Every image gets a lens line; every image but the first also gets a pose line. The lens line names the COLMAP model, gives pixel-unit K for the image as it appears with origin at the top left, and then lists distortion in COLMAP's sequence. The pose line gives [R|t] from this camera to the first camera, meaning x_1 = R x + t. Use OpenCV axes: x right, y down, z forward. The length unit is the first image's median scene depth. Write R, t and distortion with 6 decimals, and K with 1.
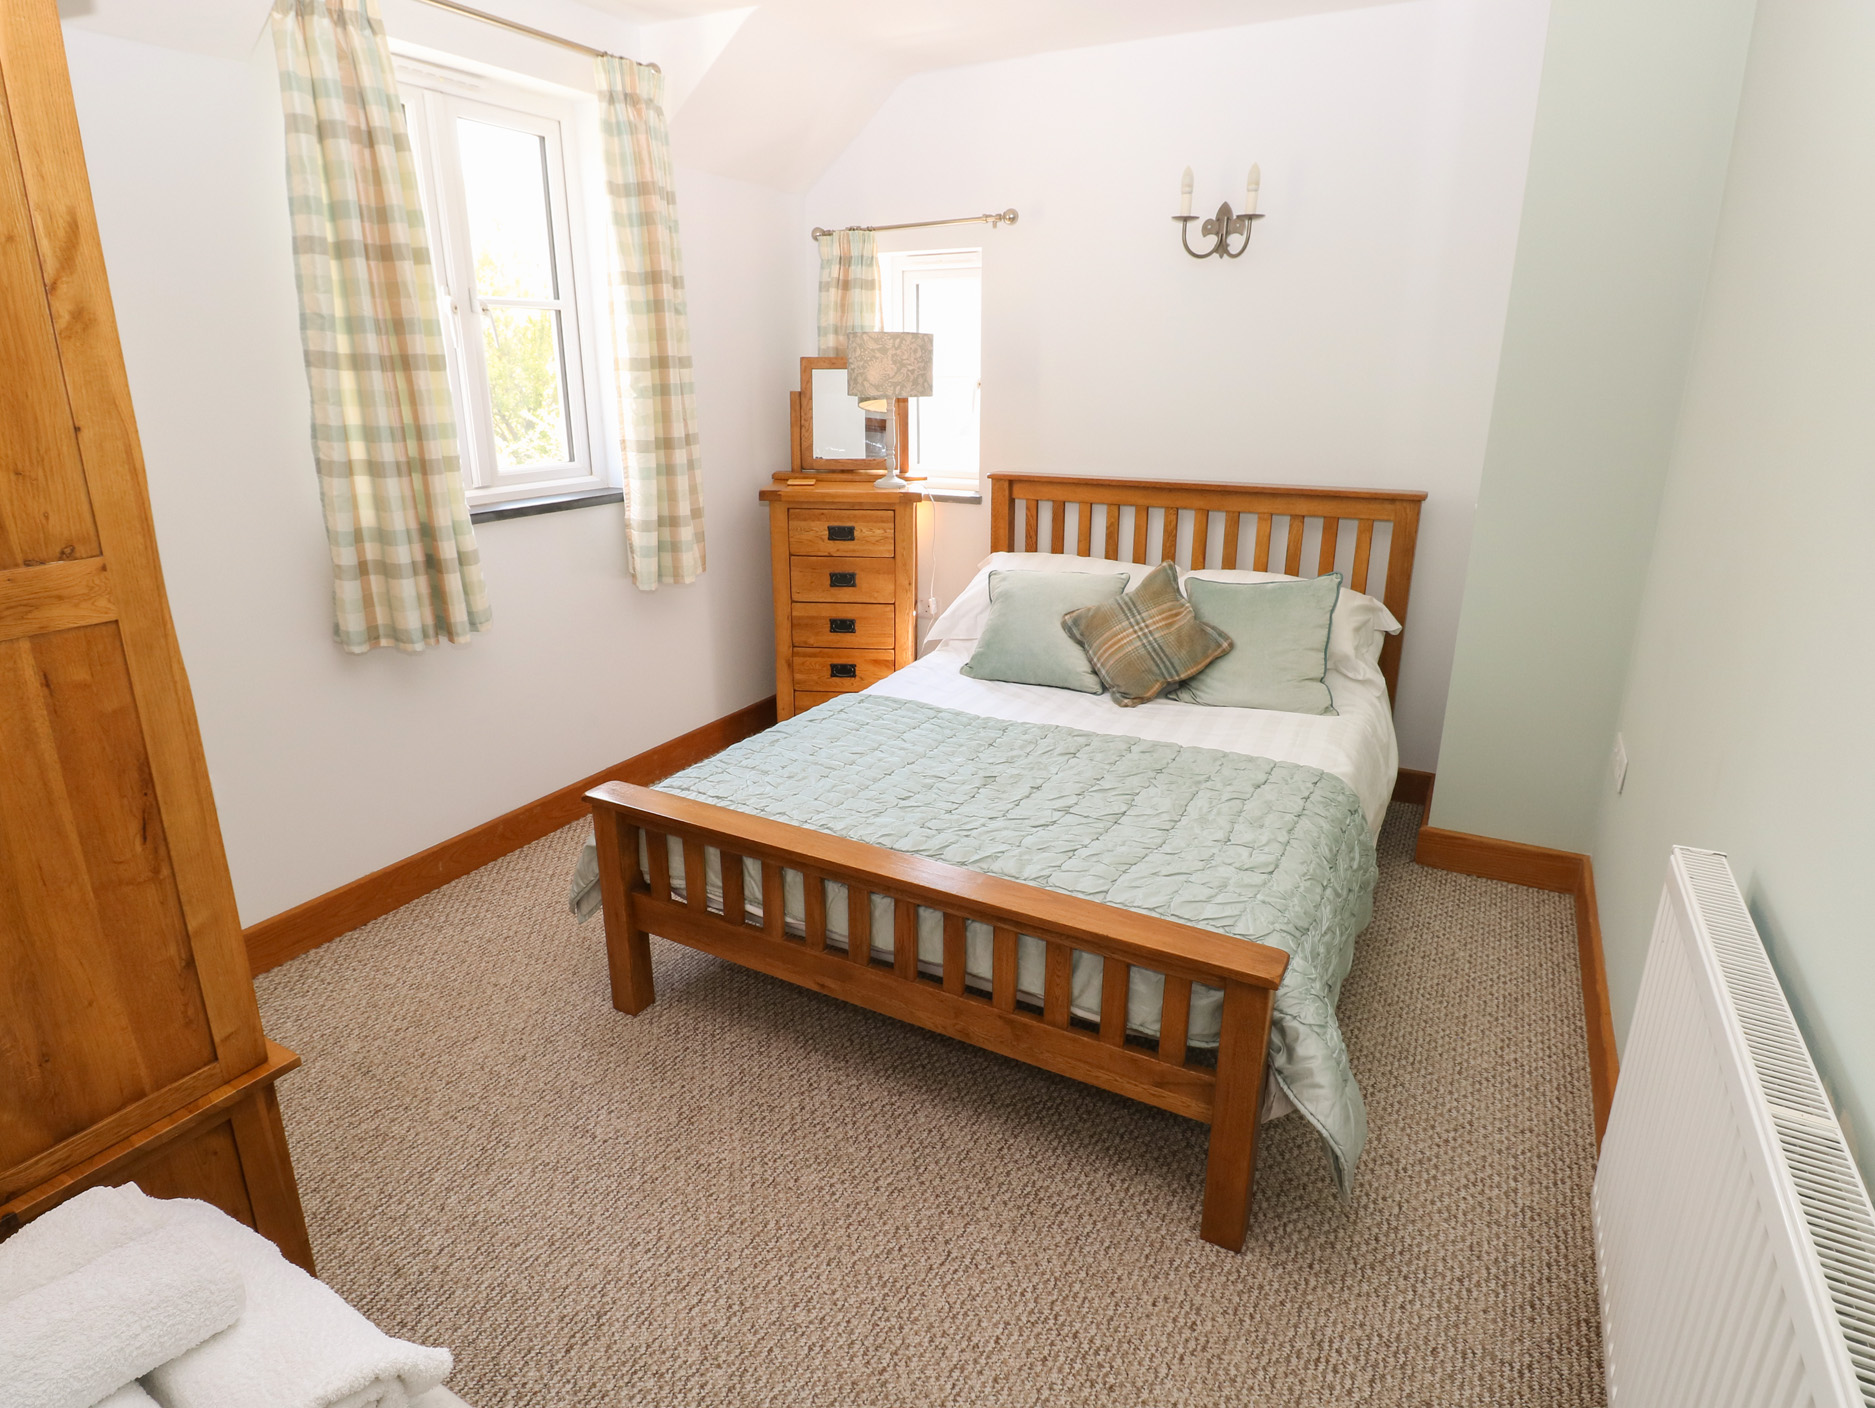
lens RADIAL K [[1036.8, 0, 934.1], [0, 1036.8, 685.1], [0, 0, 1]] dist [0.002552, -0.014831]
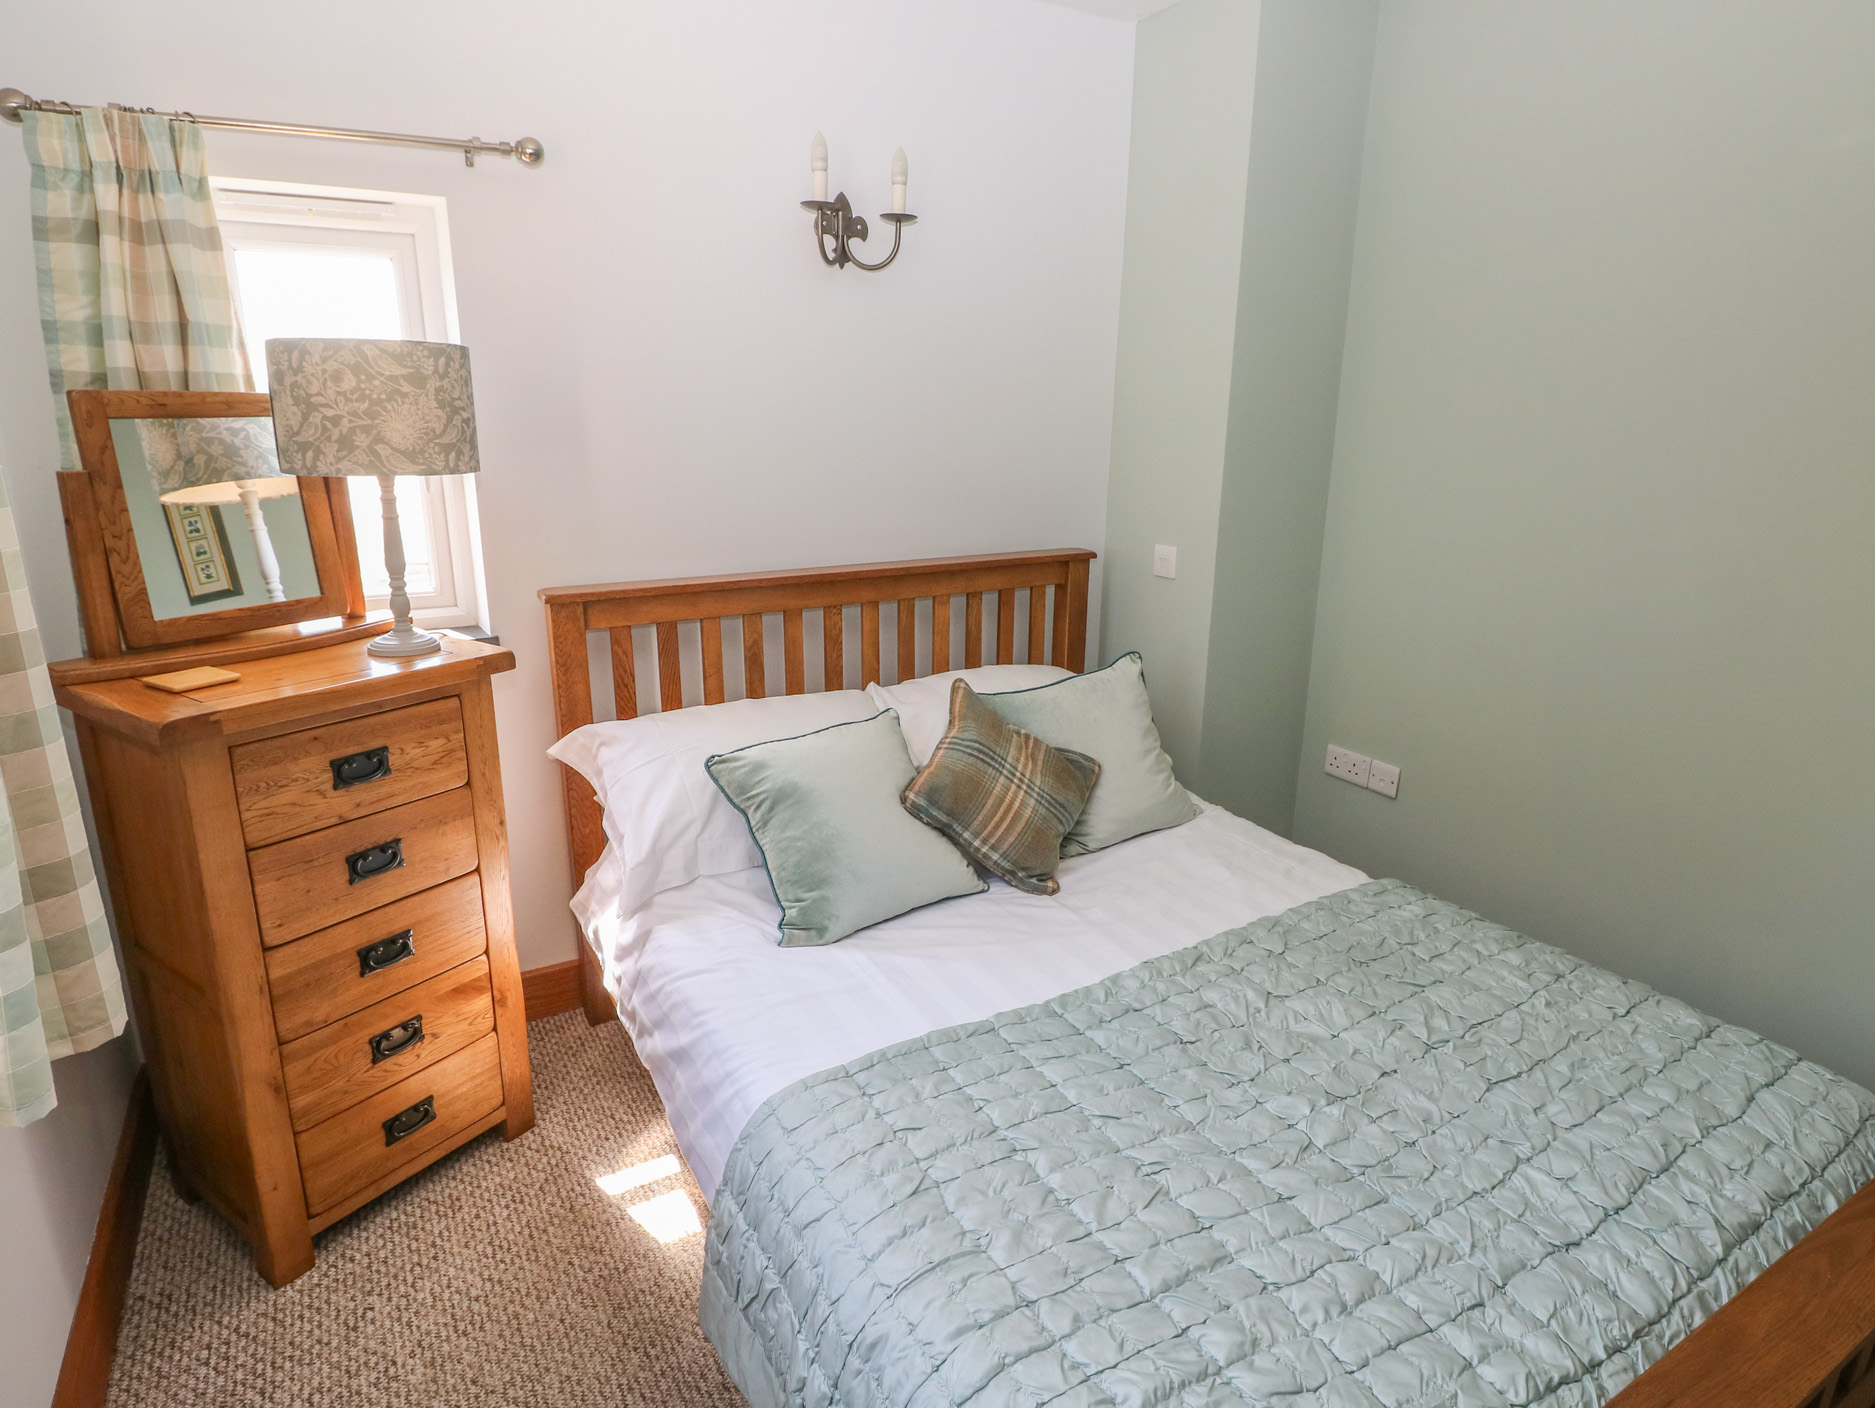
lens RADIAL K [[1036.8, 0, 934.1], [0, 1036.8, 685.1], [0, 0, 1]] dist [0.002552, -0.014831]
pose [[0.519825, -0.215501, 0.826644, -0.332616], [0.242166, 0.965138, 0.099322, -0.166478], [-0.819230, 0.148555, 0.553890, 0.528932]]
